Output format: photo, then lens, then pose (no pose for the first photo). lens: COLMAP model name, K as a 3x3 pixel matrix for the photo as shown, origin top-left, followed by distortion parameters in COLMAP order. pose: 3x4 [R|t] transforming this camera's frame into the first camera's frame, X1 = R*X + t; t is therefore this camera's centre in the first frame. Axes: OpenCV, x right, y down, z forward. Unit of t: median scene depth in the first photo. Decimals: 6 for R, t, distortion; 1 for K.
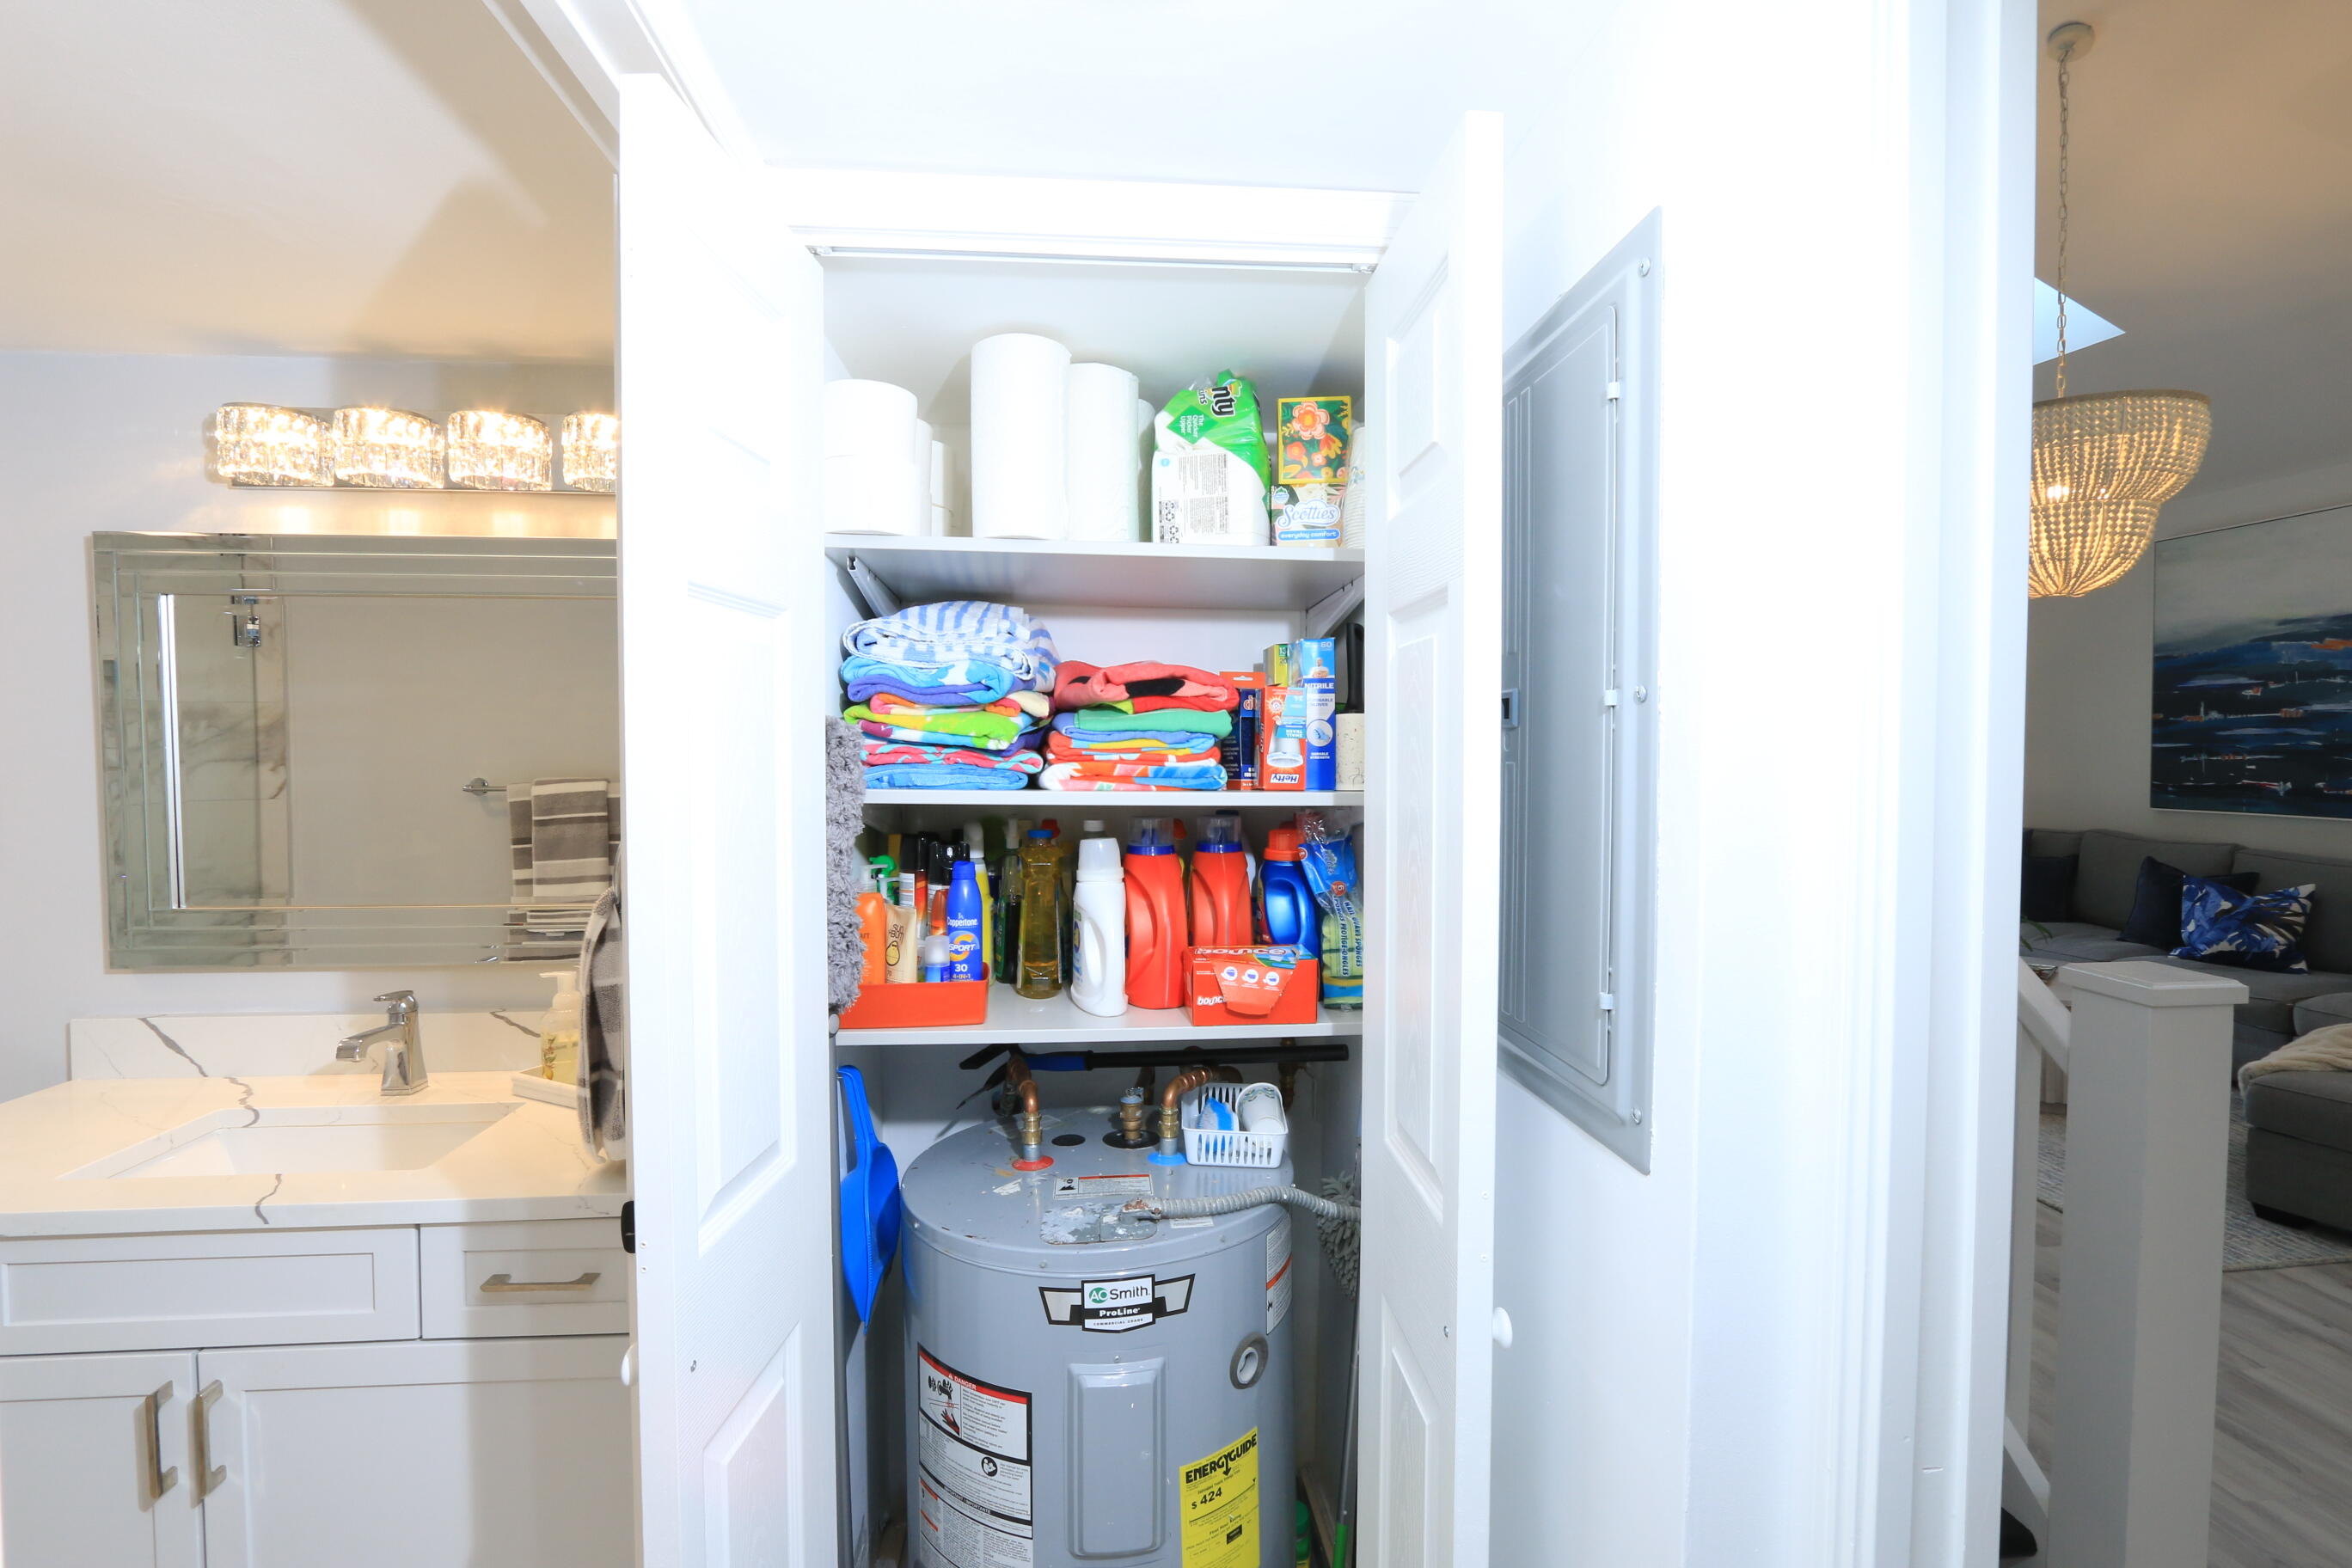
lens RADIAL K [[1074.8, 0, 1178.6], [0, 1074.8, 777.9], [0, 0, 1]] dist [-0.020228, 0.003046]
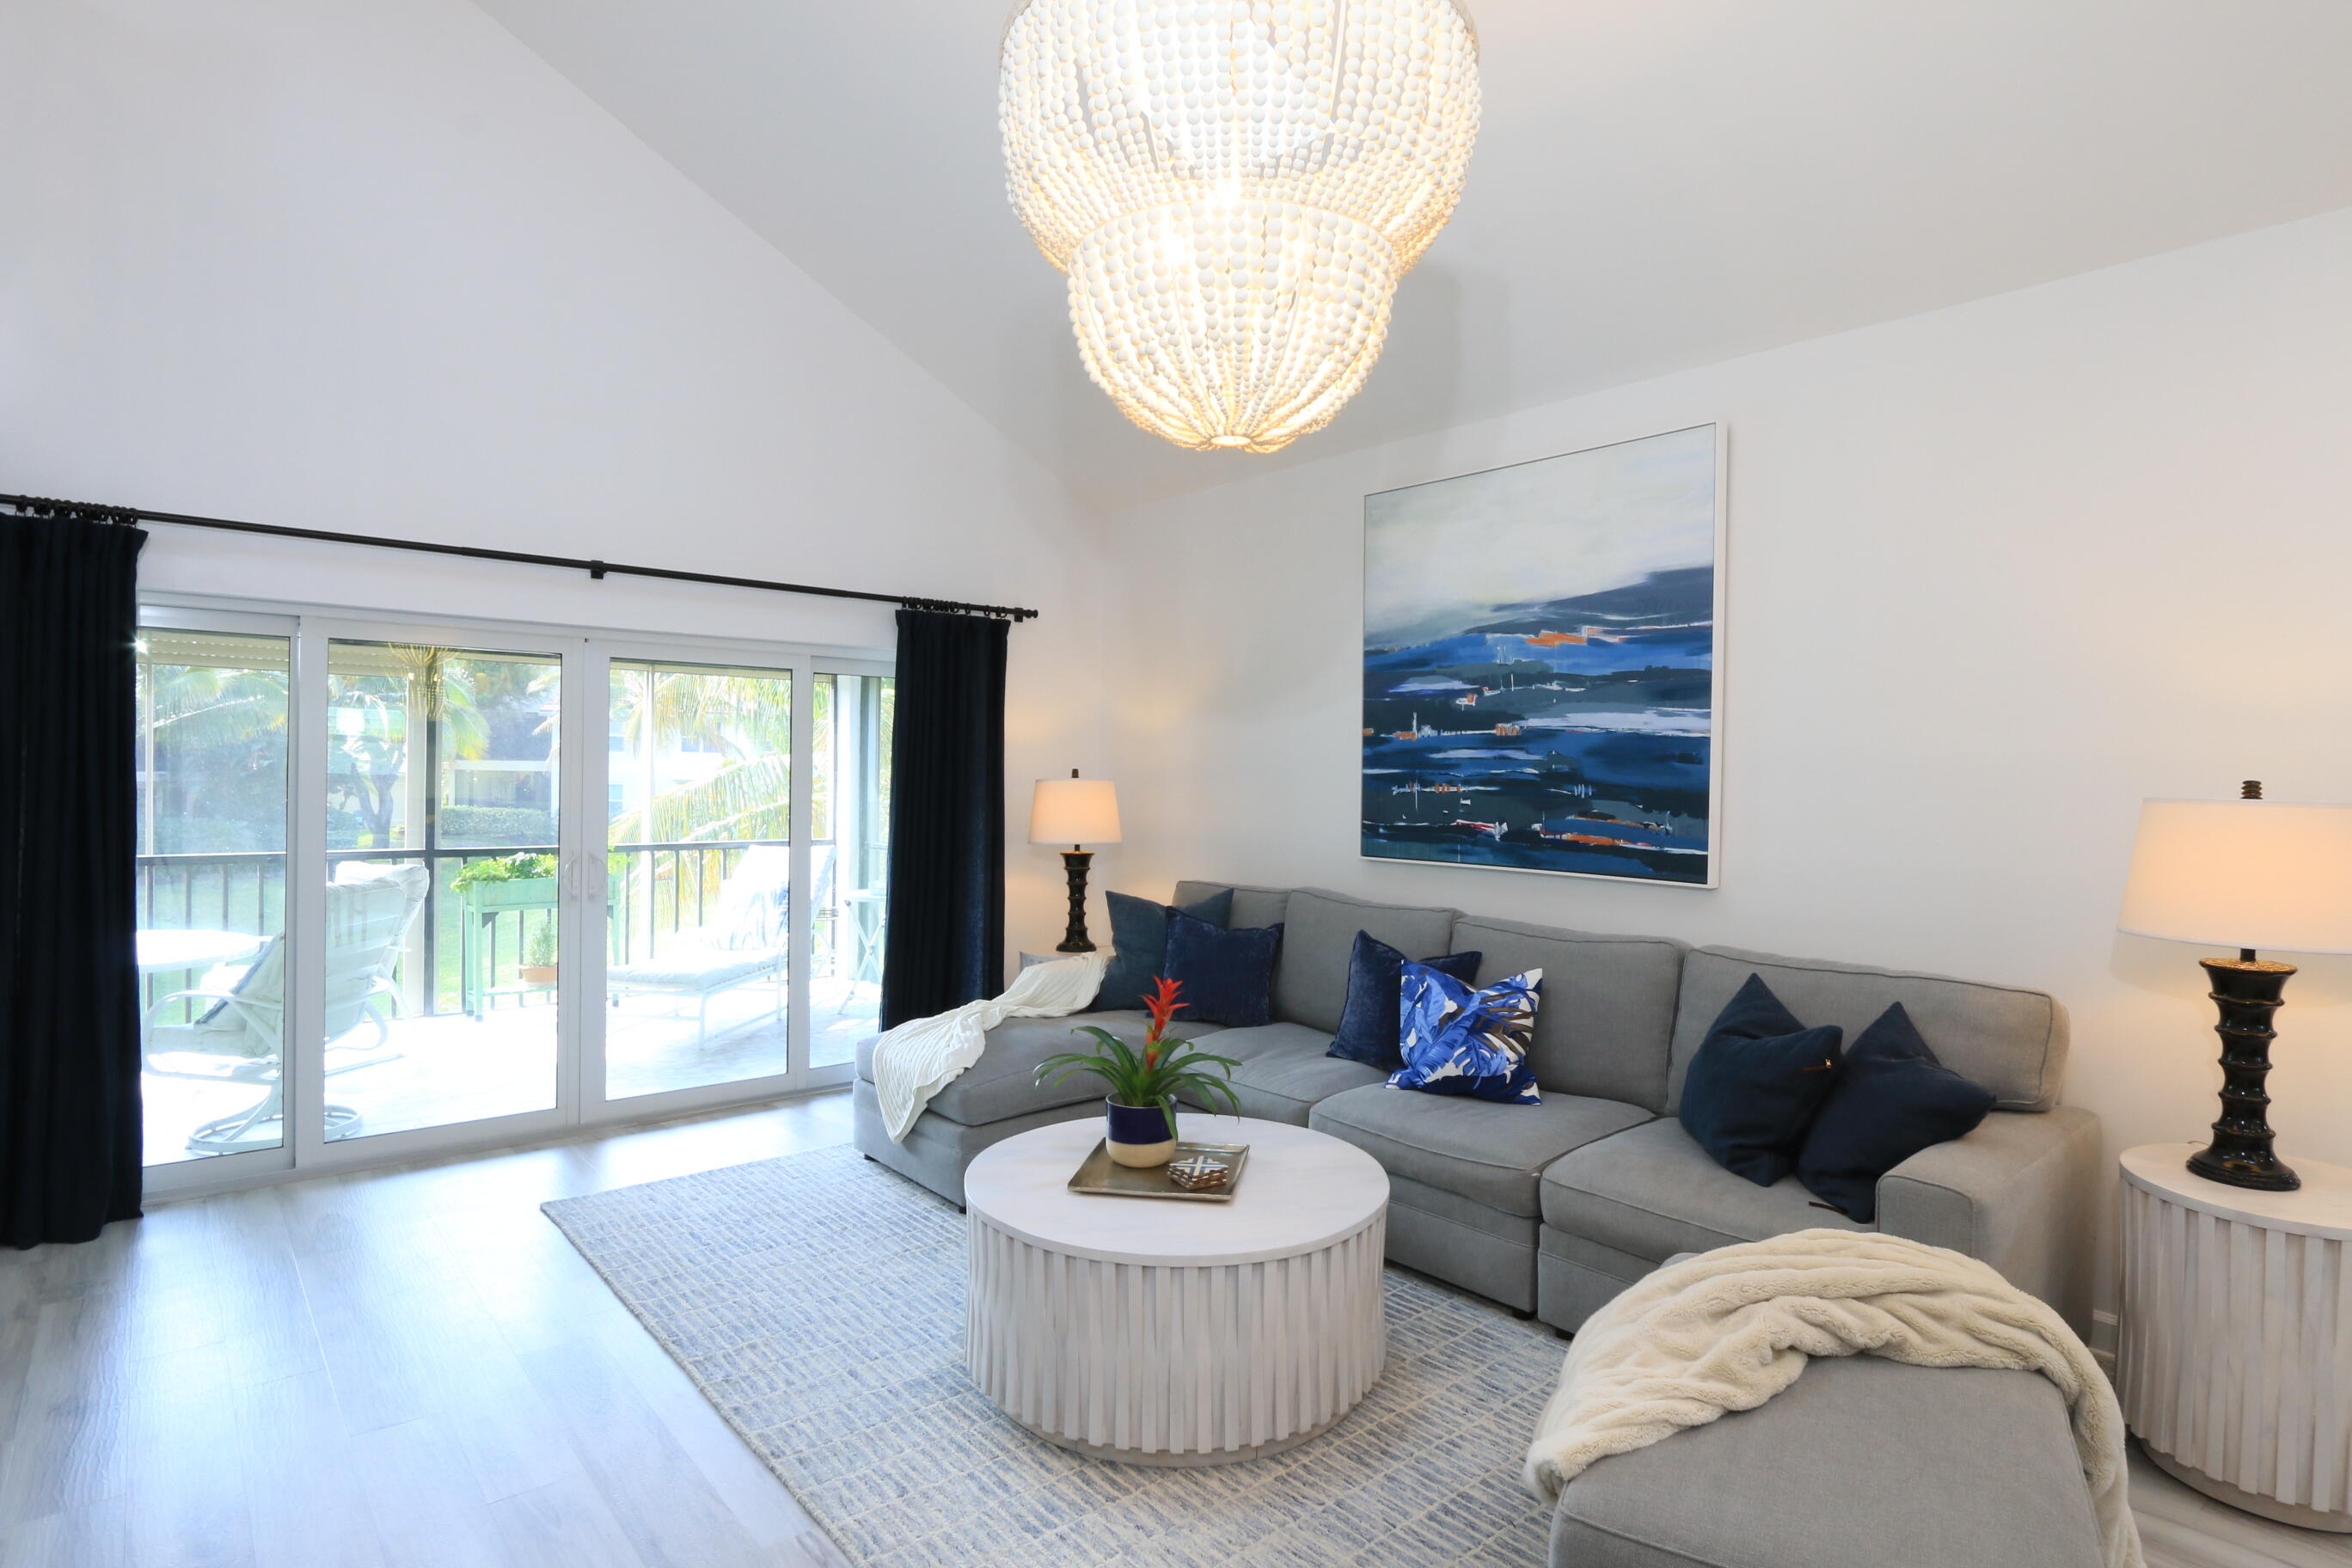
lens RADIAL K [[1251.6, 0, 1174.9], [0, 1251.6, 784.0], [0, 0, 1]] dist [-0.002838, -0.000075]
pose [[0.821293, 0.004915, 0.570485, 0.369286], [0.002275, 0.999927, -0.011890, -0.013818], [-0.570502, 0.011063, 0.821222, 0.420218]]
